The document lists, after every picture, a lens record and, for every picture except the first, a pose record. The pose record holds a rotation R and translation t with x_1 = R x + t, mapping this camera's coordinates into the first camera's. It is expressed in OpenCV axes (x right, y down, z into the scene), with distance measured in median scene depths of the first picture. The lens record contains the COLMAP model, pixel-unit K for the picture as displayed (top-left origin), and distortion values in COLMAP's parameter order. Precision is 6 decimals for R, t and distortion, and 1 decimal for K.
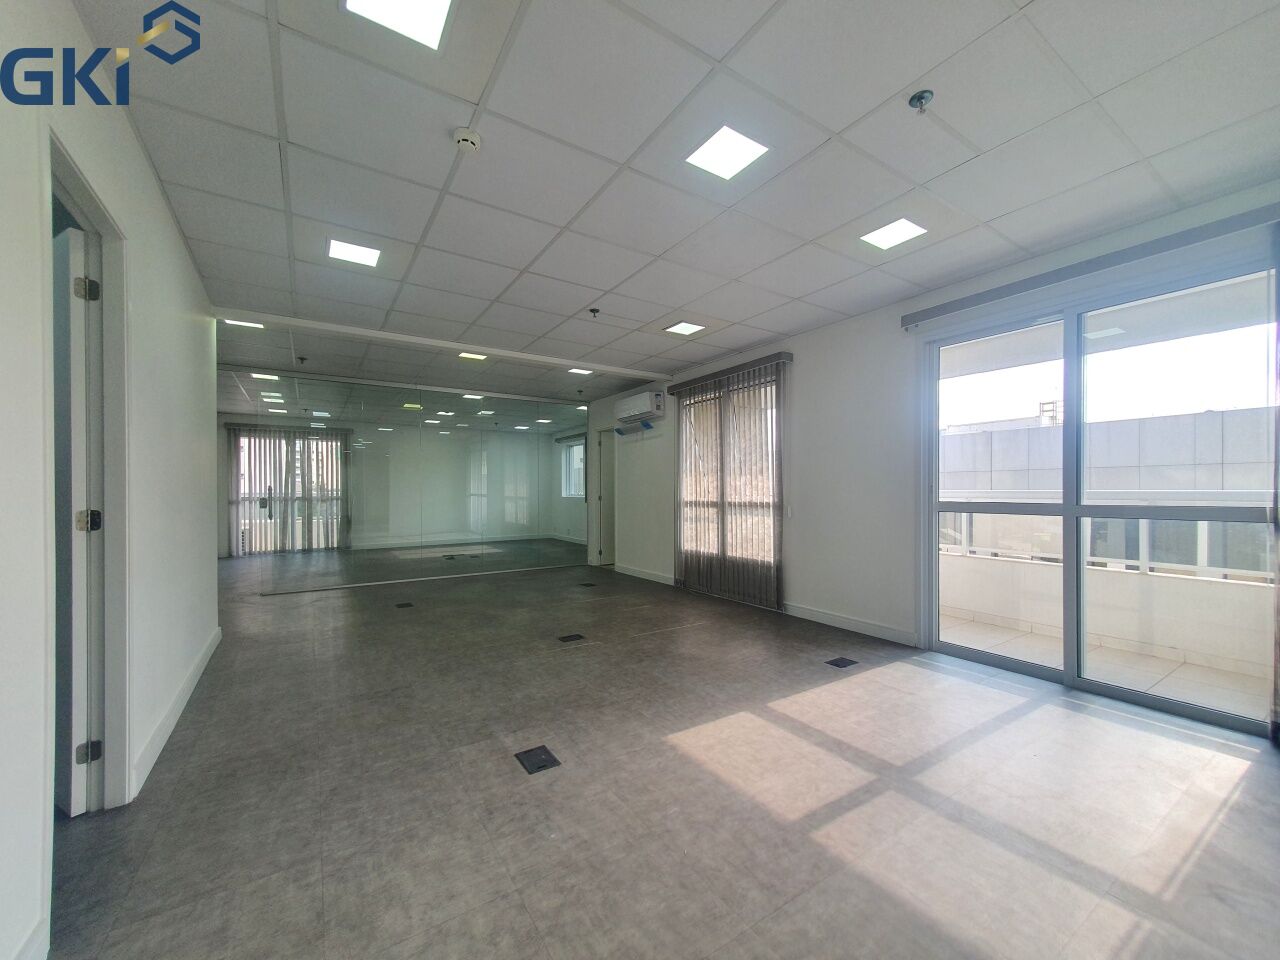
lens RADIAL K [[511.5, 0, 639.1], [0, 511.5, 495.7], [0, 0, 1]] dist [-0.000158, -0.000025]
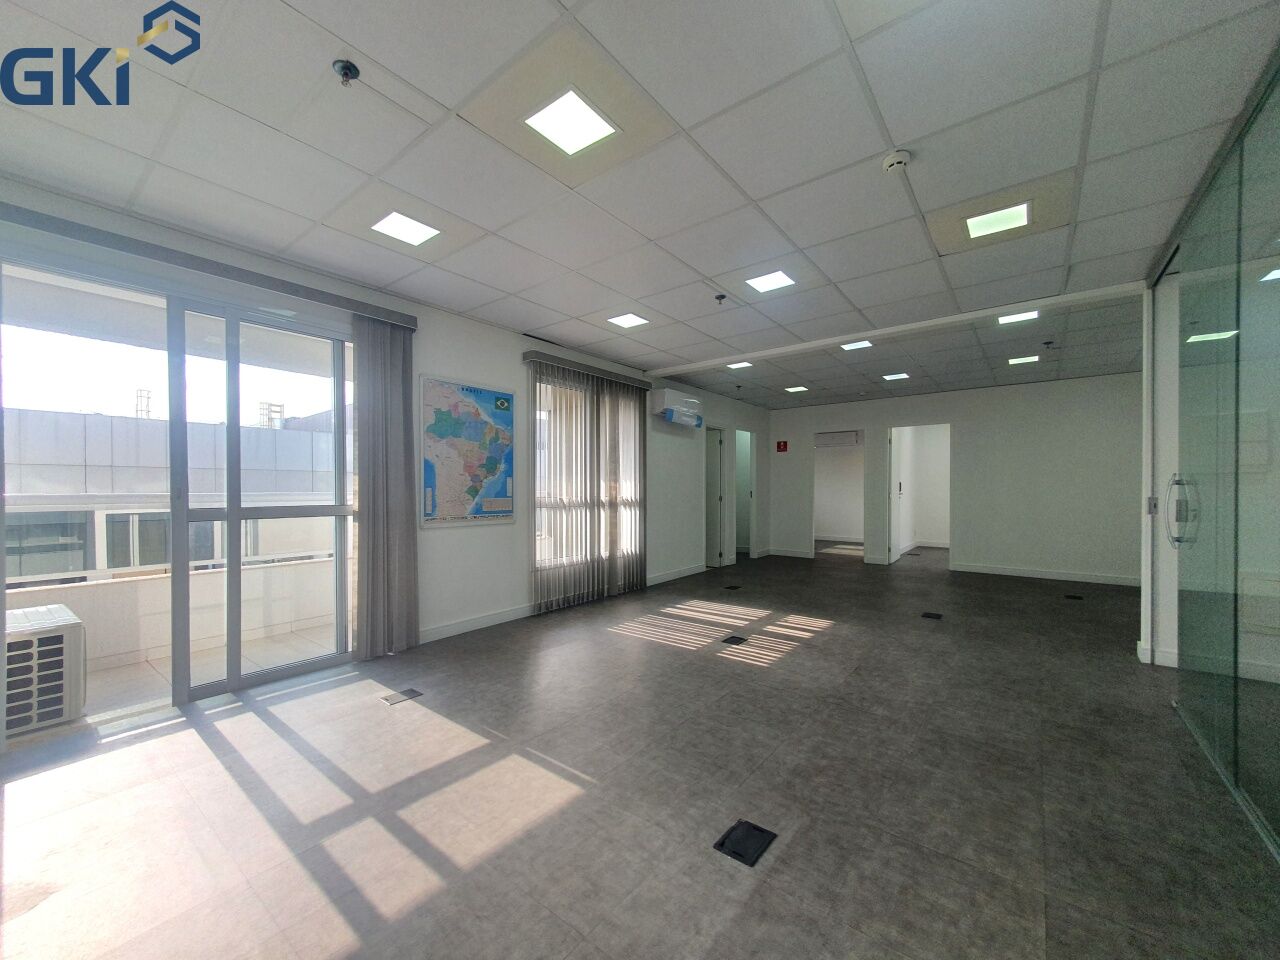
lens RADIAL K [[511.5, 0, 639.1], [0, 511.5, 495.7], [0, 0, 1]] dist [-0.000158, -0.000025]
pose [[-0.319350, 0.000720, 0.947637, -0.704199], [0.008788, 0.999959, 0.002202, -0.000719], [-0.947596, 0.009031, -0.319343, 1.108427]]
